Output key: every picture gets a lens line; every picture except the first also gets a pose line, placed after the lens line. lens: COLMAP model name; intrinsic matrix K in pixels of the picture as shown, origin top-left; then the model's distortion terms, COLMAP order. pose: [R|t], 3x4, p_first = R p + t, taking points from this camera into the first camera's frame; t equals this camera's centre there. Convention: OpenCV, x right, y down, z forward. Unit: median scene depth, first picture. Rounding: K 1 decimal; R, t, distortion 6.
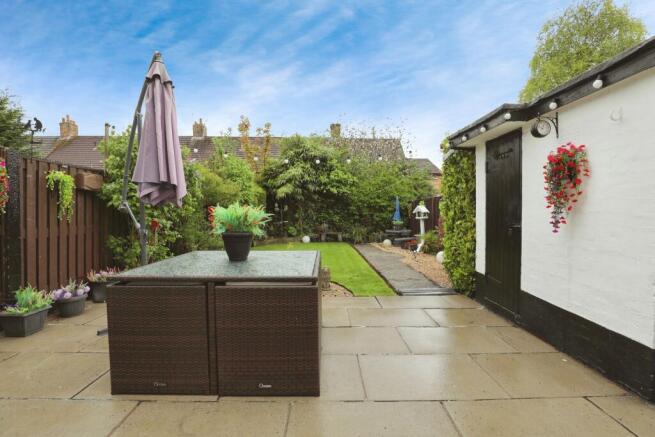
lens RADIAL K [[305.2, 0, 327.5], [0, 305.2, 218.5], [0, 0, 1]] dist [-0.040414, -0.000164]
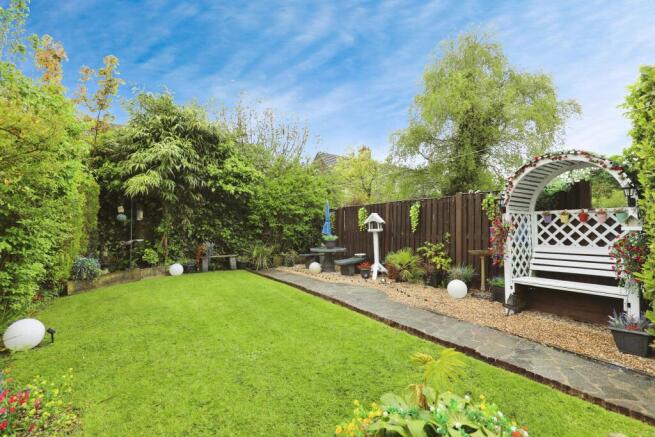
lens RADIAL K [[291.5, 0, 328.2], [0, 291.5, 208.2], [0, 0, 1]] dist [-0.052865, -0.000112]
pose [[0.850098, 0.027911, 0.525884, -0.119013], [0.015658, 0.996813, -0.078216, -0.001826], [-0.526391, 0.074726, 0.846953, 0.385219]]
